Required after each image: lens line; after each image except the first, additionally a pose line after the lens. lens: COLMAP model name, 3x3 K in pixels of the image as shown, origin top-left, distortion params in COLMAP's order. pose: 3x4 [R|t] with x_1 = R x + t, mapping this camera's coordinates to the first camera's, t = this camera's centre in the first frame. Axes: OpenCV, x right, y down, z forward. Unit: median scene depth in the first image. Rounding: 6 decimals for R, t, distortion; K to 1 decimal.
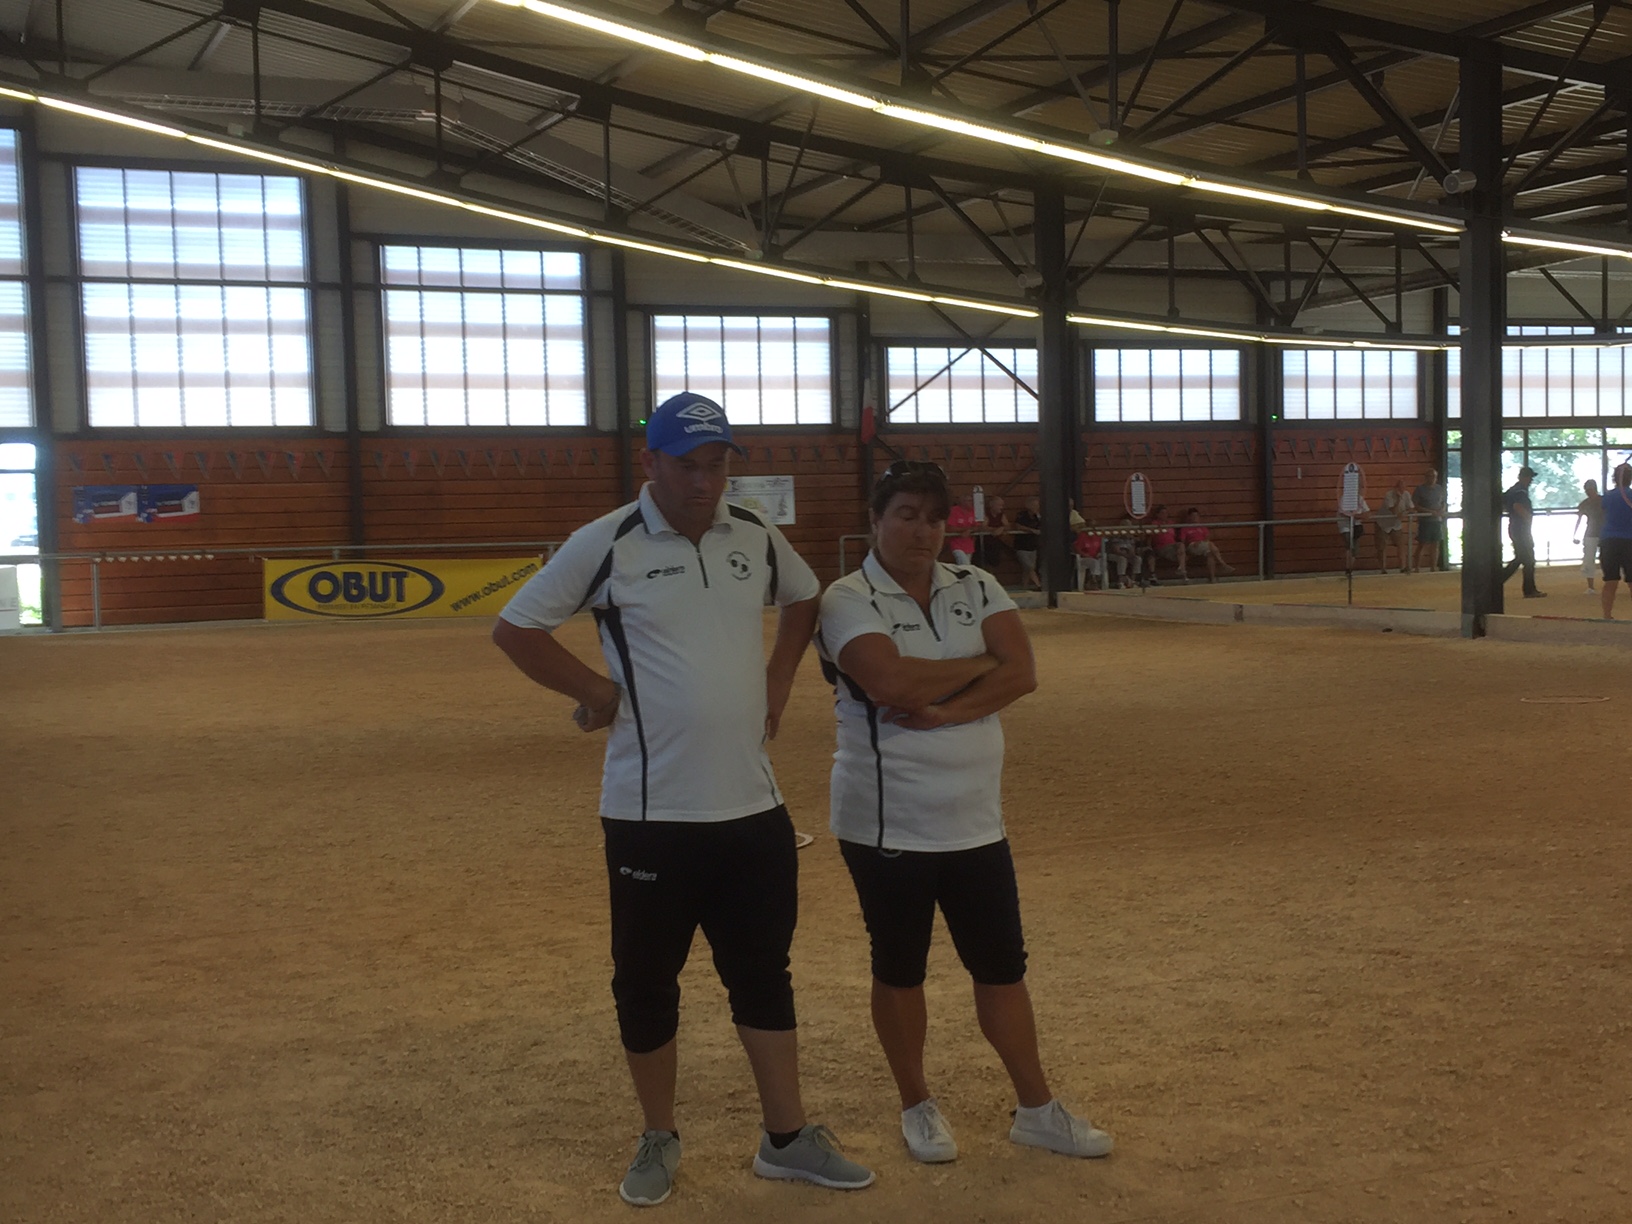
lens RADIAL K [[2036.1, 0, 816.0], [0, 2036.1, 612.0], [0, 0, 1]] dist [0.084231, -0.012368]
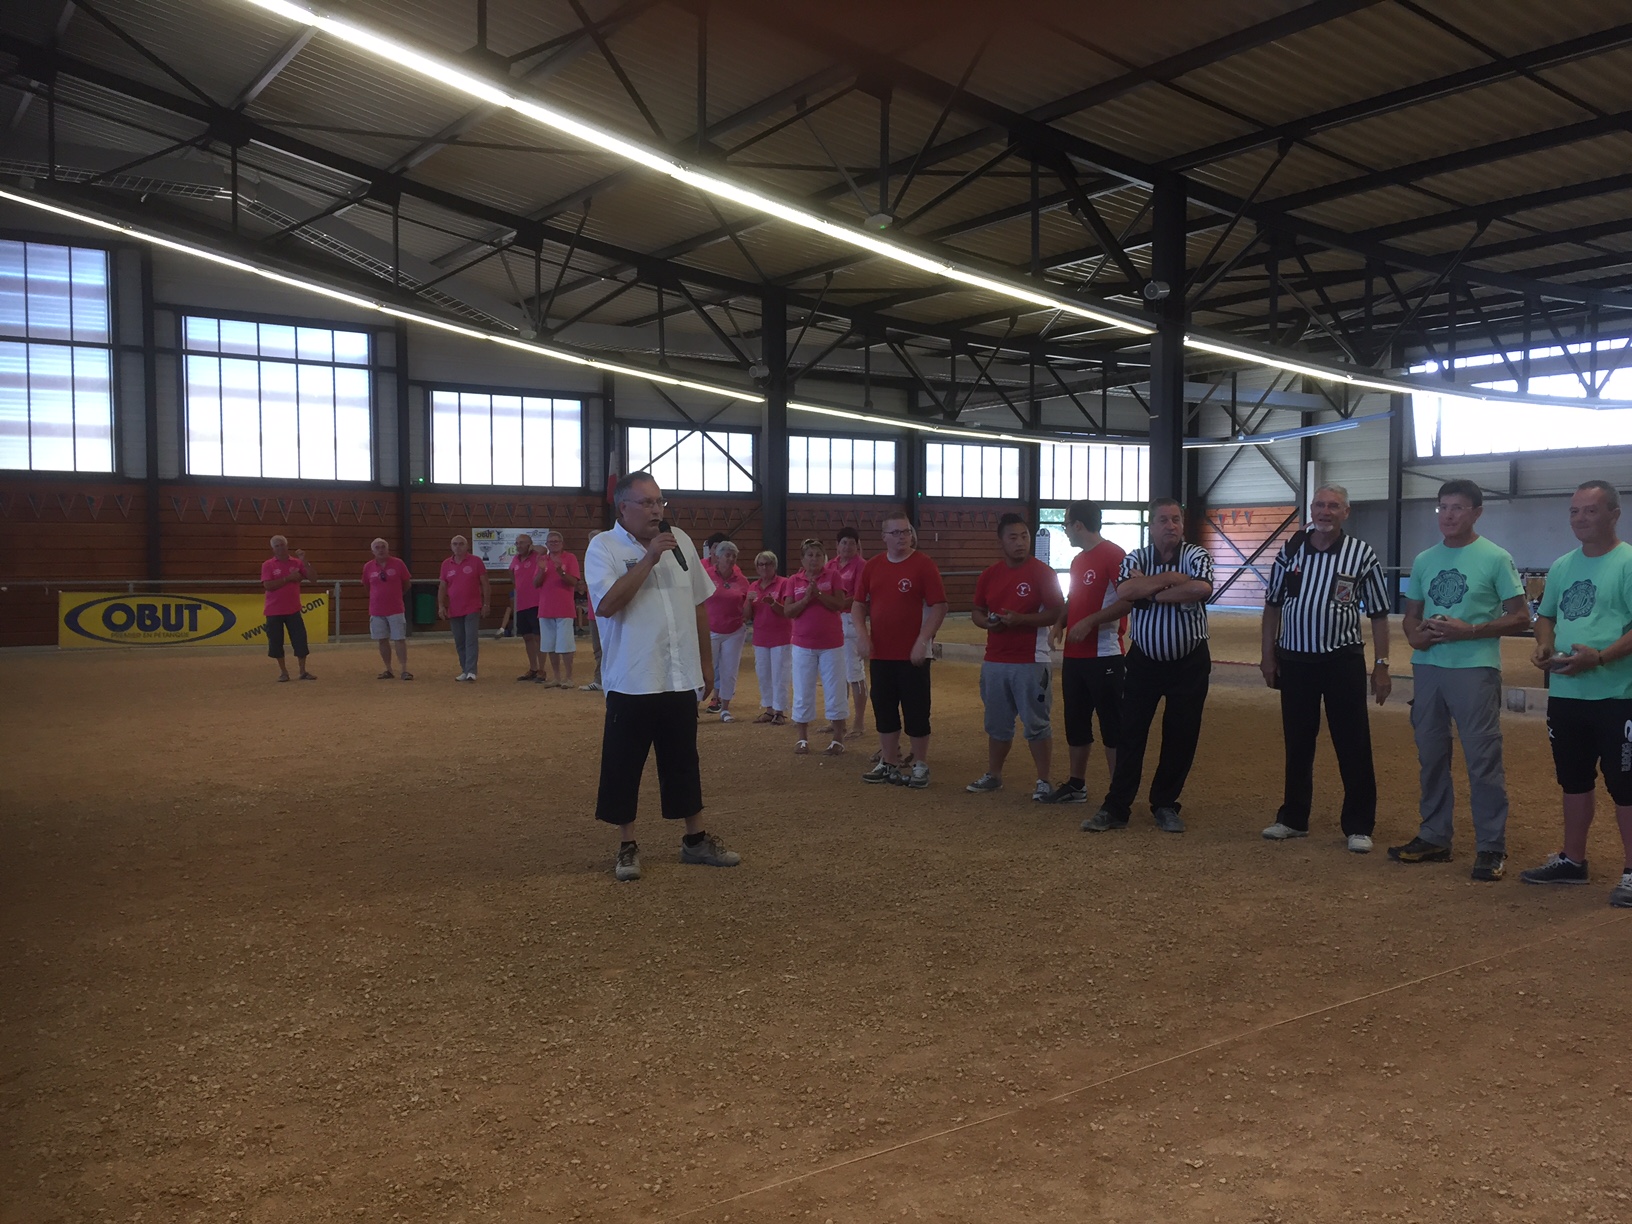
lens RADIAL K [[1426.2, 0, 874.7], [0, 1426.2, 608.1], [0, 0, 1]] dist [0.013756, 0.011947]
pose [[0.973565, 0.012098, 0.228088, -0.018023], [-0.008231, 0.999806, -0.017897, -0.006159], [-0.228260, 0.015547, 0.973476, 0.140947]]
